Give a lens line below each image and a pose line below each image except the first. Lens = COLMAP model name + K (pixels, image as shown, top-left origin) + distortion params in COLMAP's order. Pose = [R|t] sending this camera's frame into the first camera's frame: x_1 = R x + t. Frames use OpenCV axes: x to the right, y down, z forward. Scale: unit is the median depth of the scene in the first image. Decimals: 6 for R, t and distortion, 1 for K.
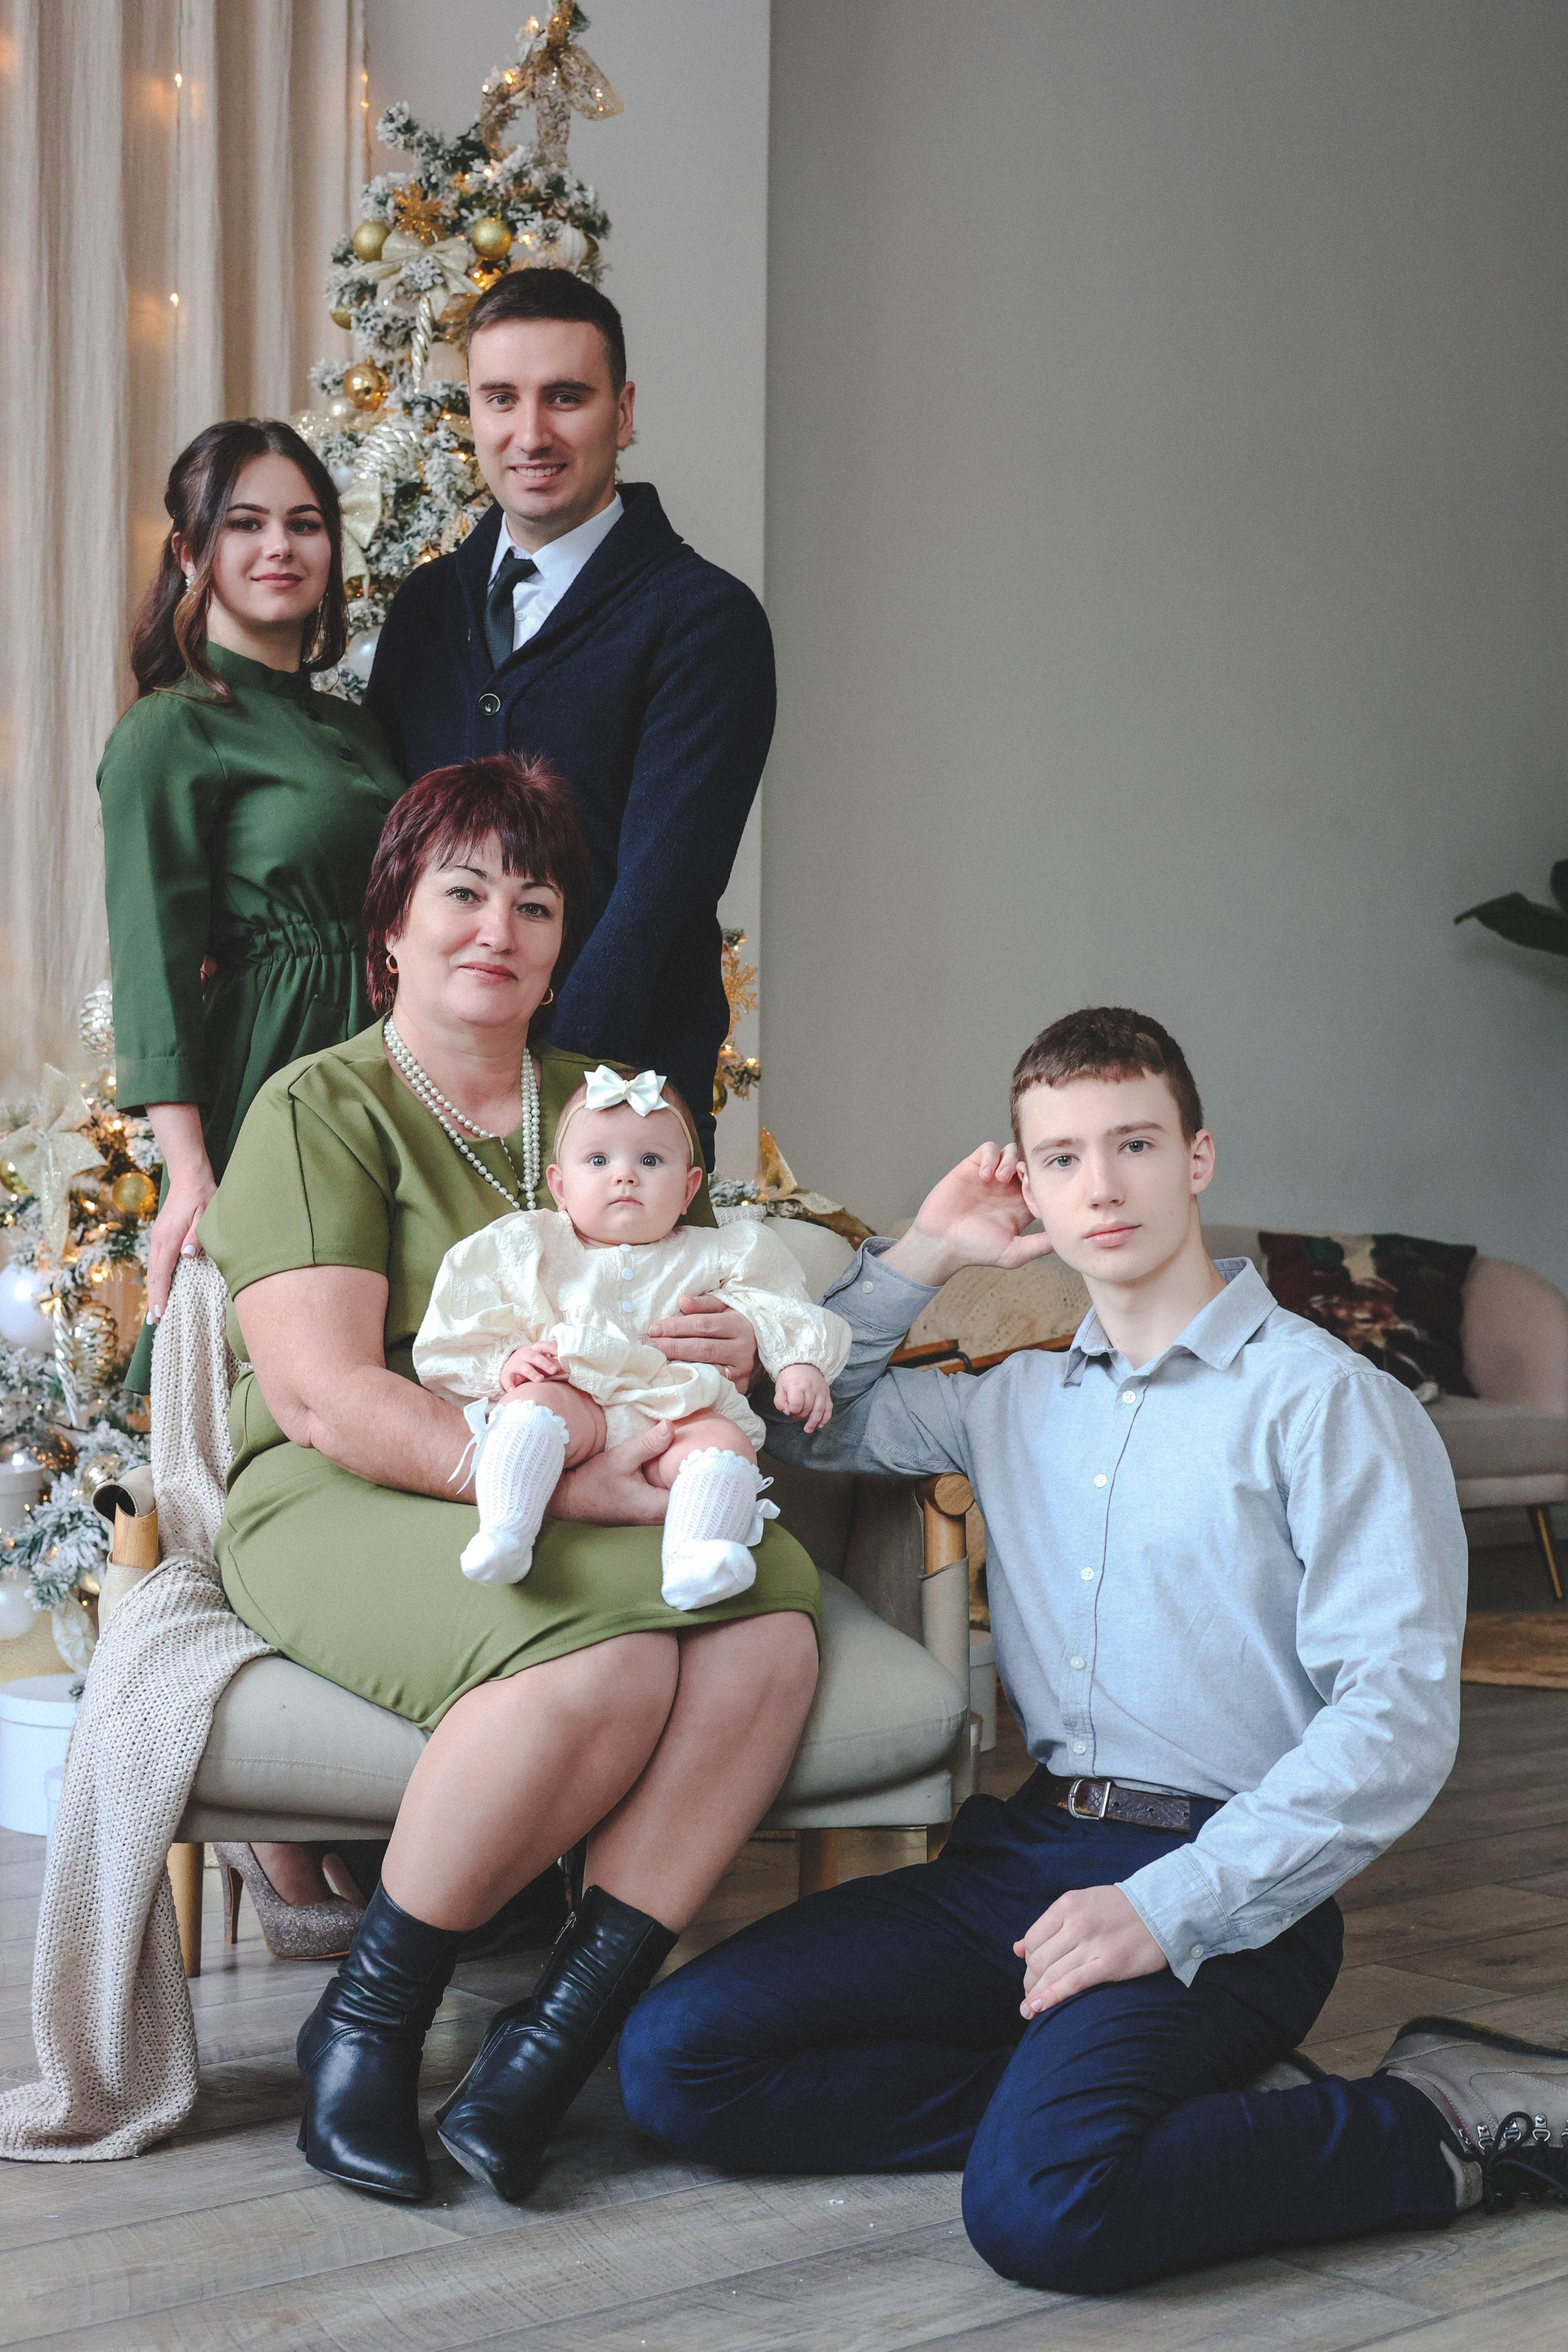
lens RADIAL K [[3233.6, 0, 784.0], [0, 3233.6, 1176.0], [0, 0, 1]] dist [0.028156, -0.193384]
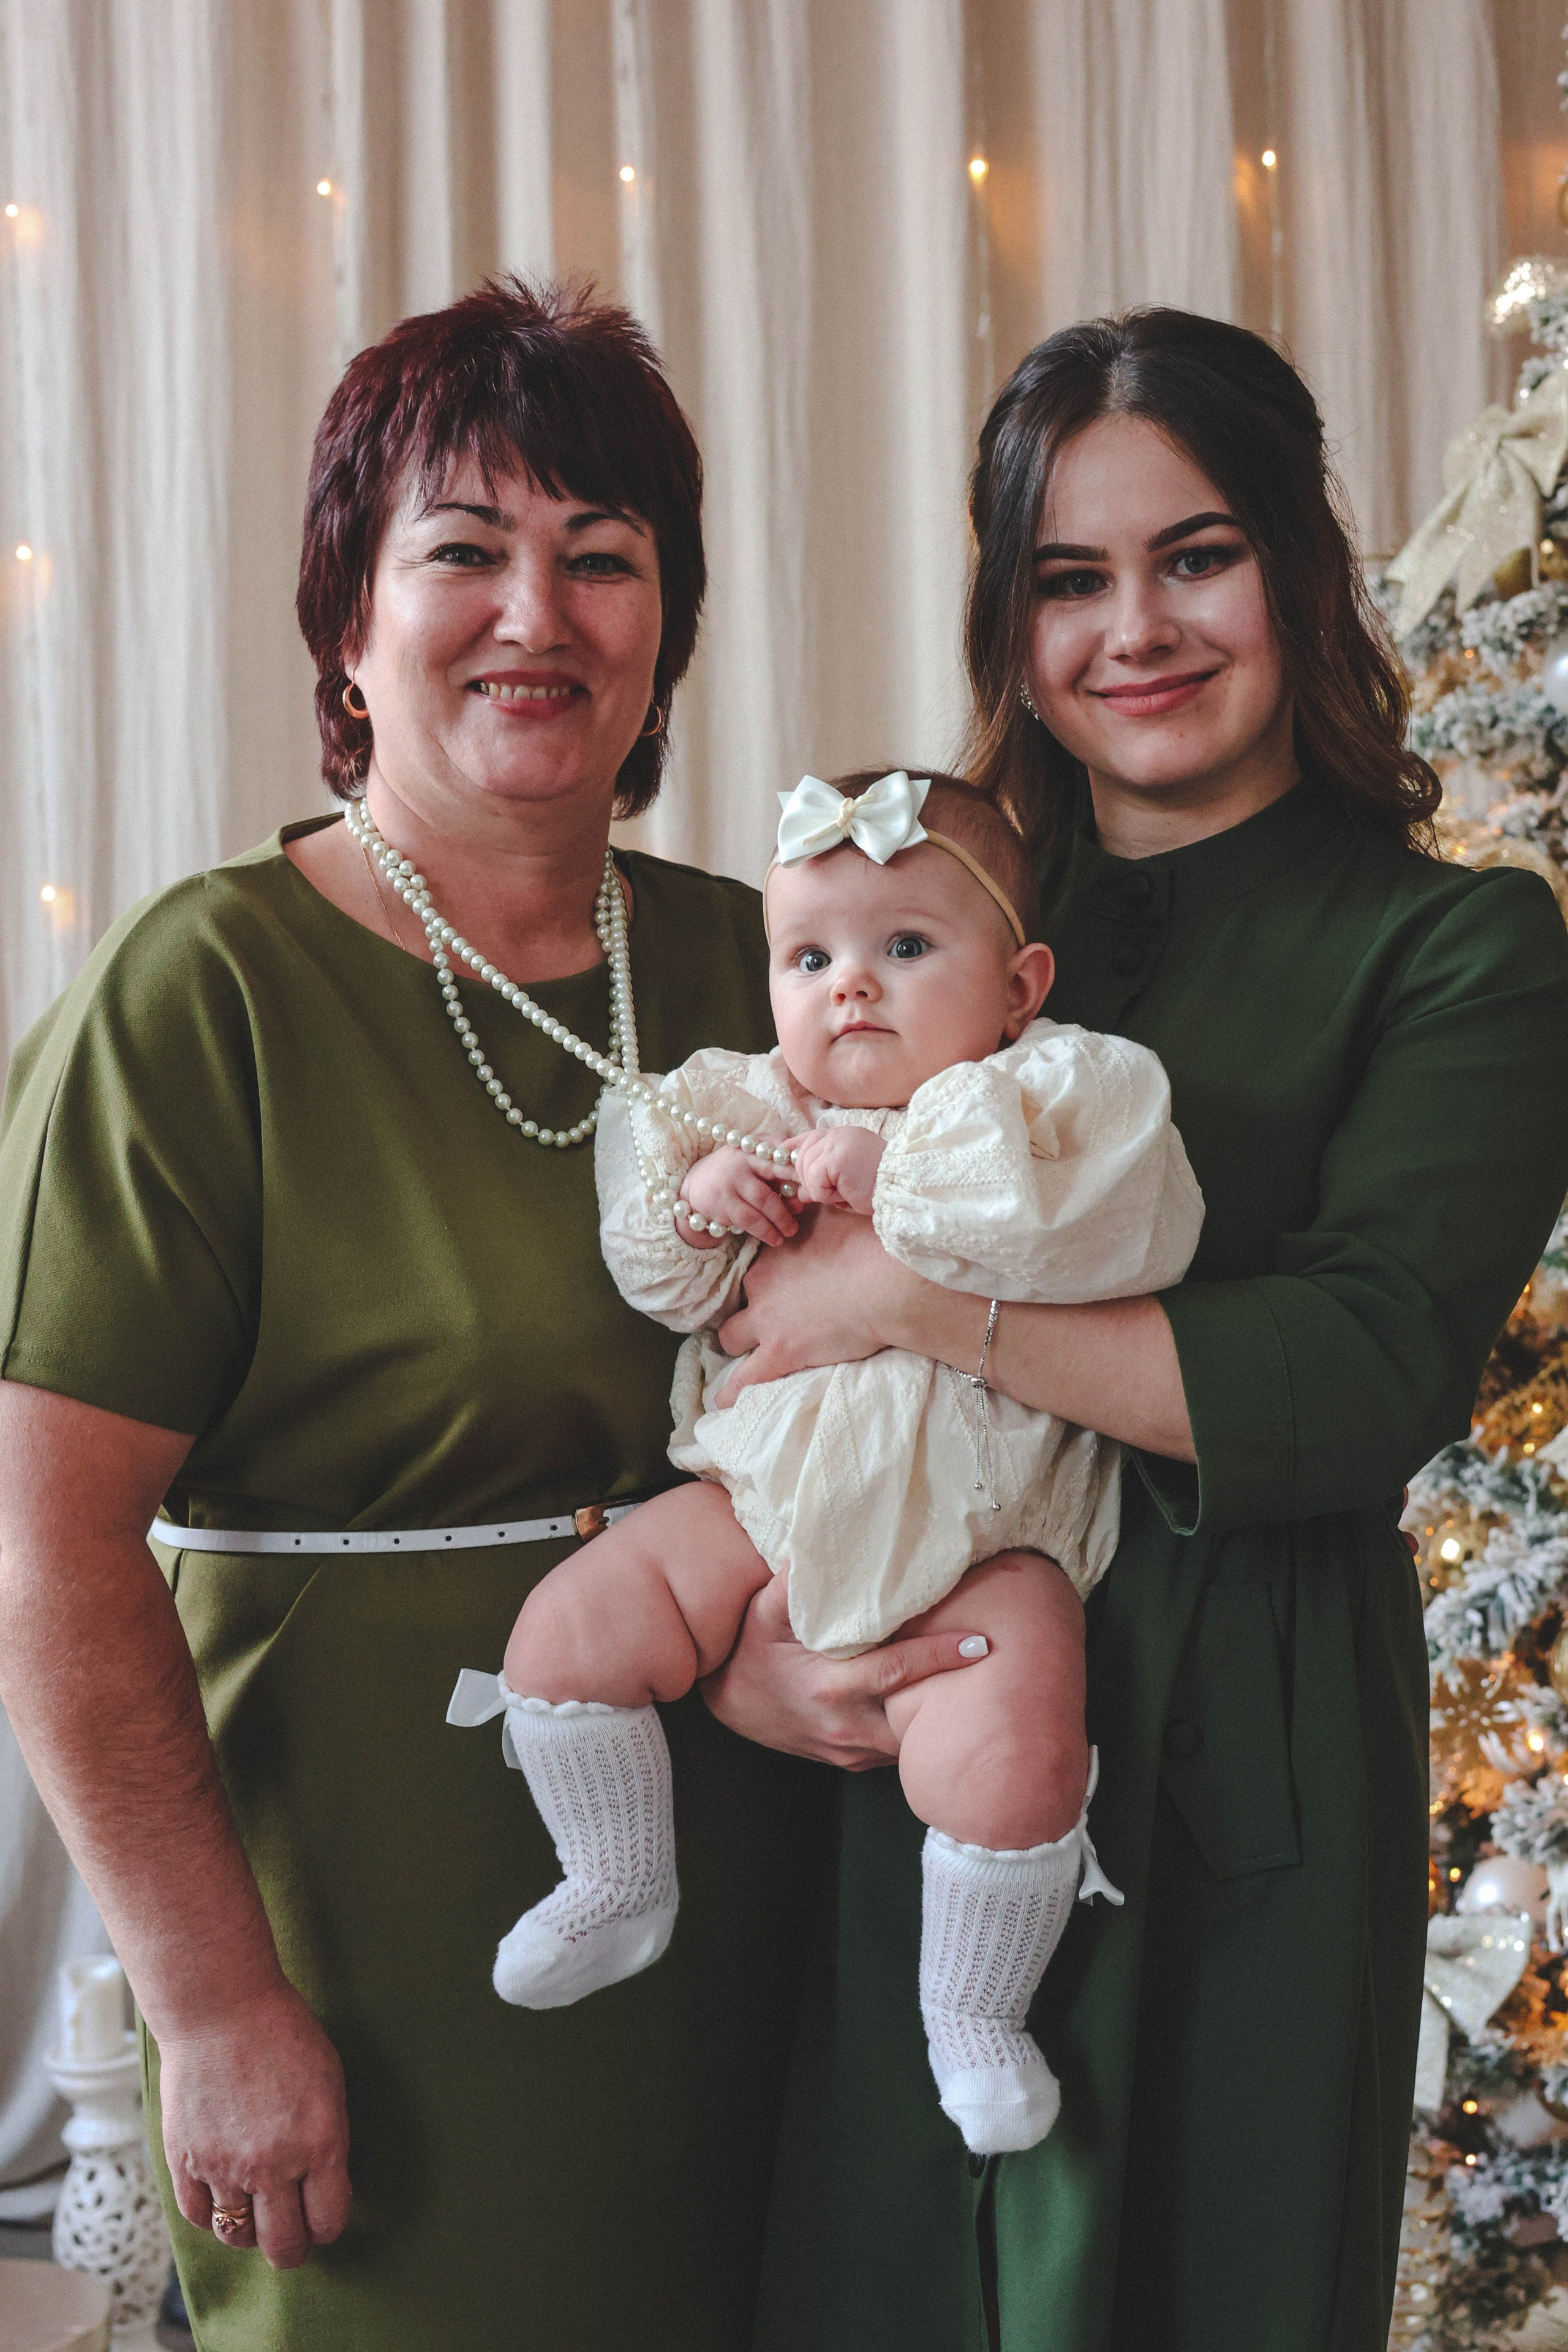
lens RADIAL K [[3519.9, 0, 790.7], [0, 3519.9, 1216.0], [0, 0, 1]] dist [0.038310, -0.213220]
pose [[0.763774, -0.000530, -0.645484, 0.174592], [0.046579, 0.997438, 0.054296, -0.104504], [0.643801, -0.071536, 0.761841, 0.415694]]
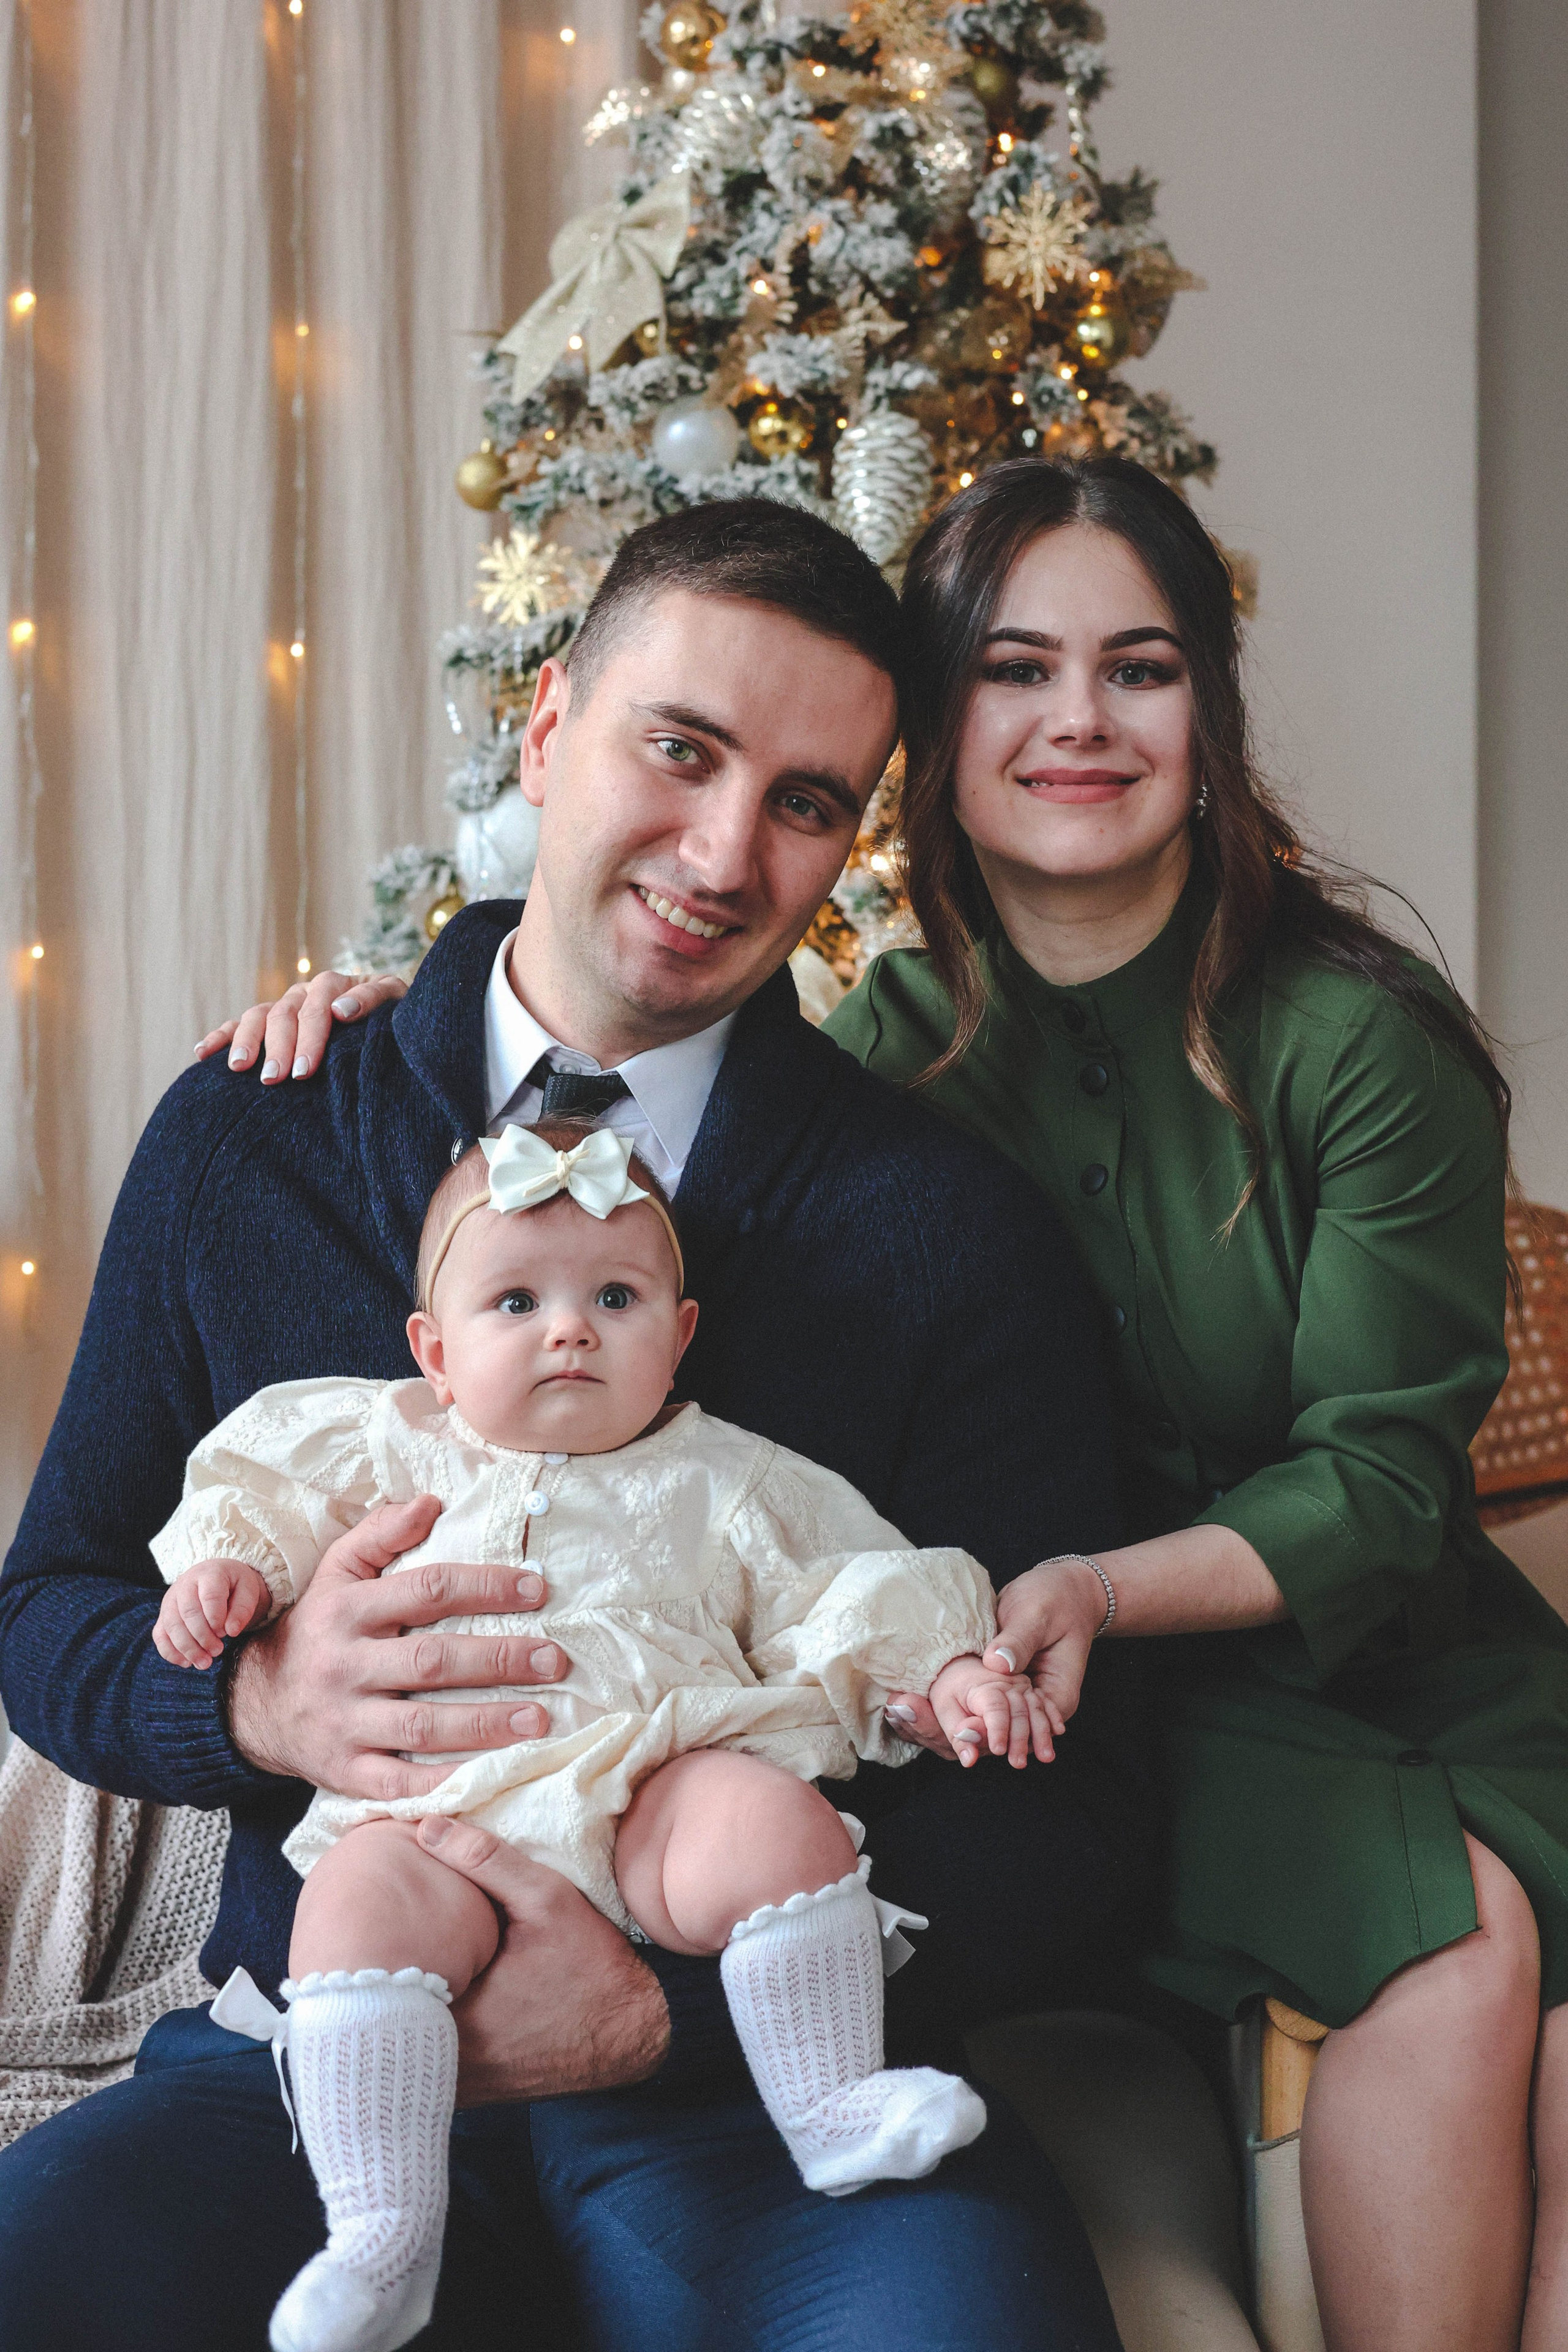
lens RADIAL K [[3522.8, 0, 783.8], [0, 3522.8, 1128.3], [0, 0, 1]] dist [0.024496, -0.123633]
pose [[0.955564, -0.007104, -0.294697, 0.102843], [0.014836, 0.999602, 0.024010, -0.037169], [0.294409, -0.027315, 0.955289, 0.312787]]
